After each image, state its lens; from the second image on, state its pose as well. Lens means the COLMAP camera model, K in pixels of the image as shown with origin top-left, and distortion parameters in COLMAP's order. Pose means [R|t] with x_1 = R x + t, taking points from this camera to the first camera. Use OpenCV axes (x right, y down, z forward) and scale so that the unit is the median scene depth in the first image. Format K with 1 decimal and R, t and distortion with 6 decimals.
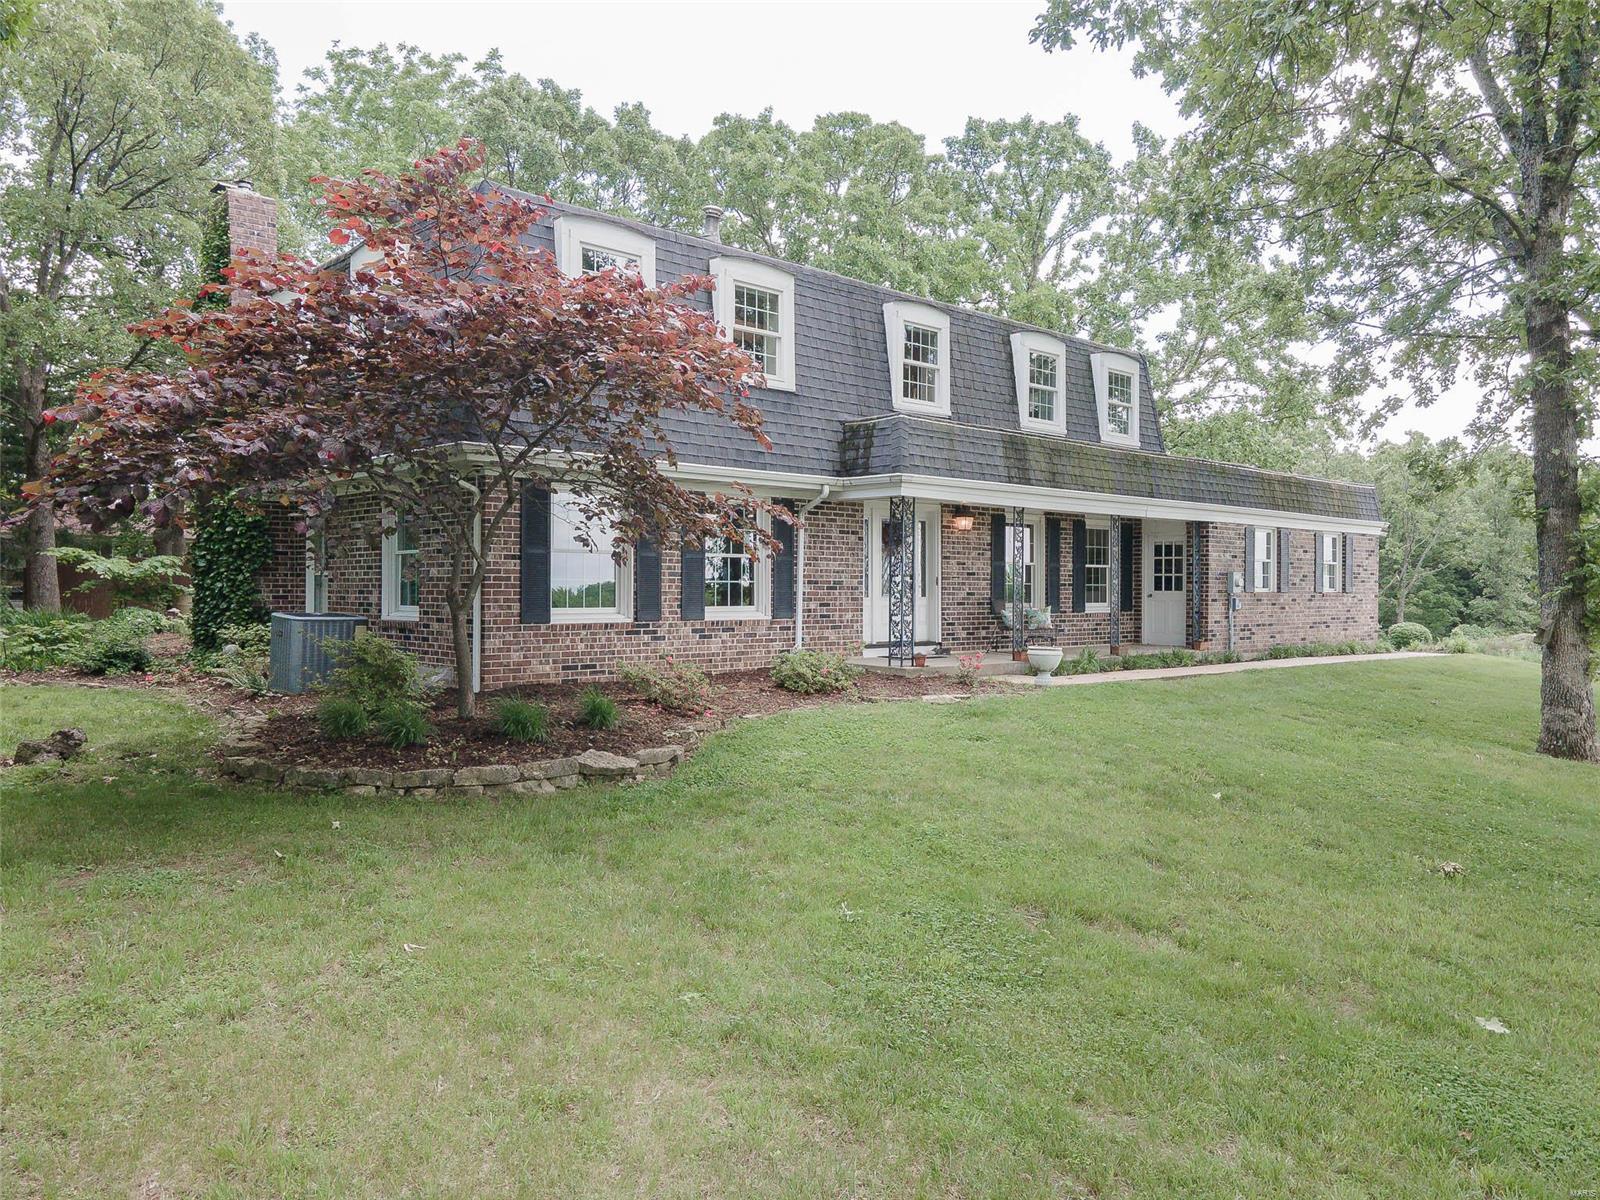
lens RADIAL K [[1173.7, 0, 808.1], [0, 1173.7, 588.2], [0, 0, 1]] dist [0.013797, 0.058940]
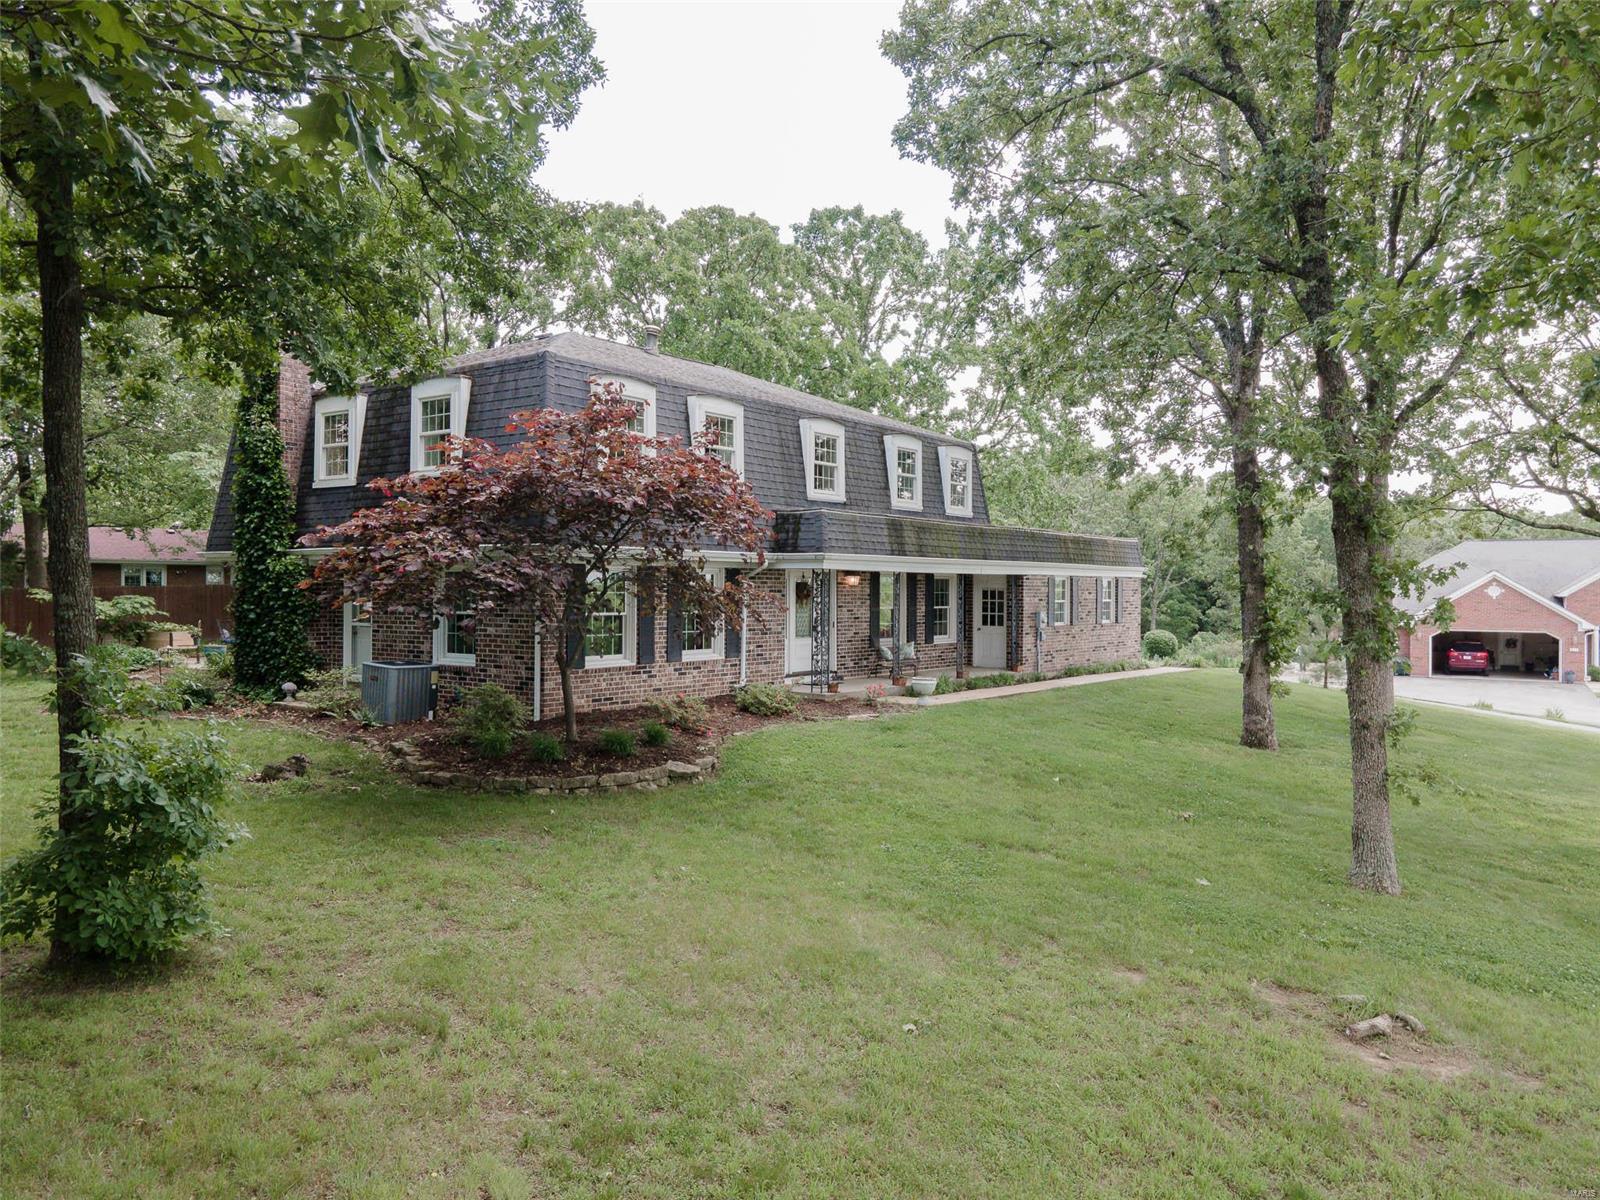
lens RADIAL K [[1173.7, 0, 808.1], [0, 1173.7, 588.2], [0, 0, 1]] dist [0.013797, 0.058940]
pose [[0.983659, 0.000826, 0.180040, -0.150513], [-0.001123, 0.999998, 0.001548, -0.047589], [-0.180038, -0.001725, 0.983658, -0.283734]]
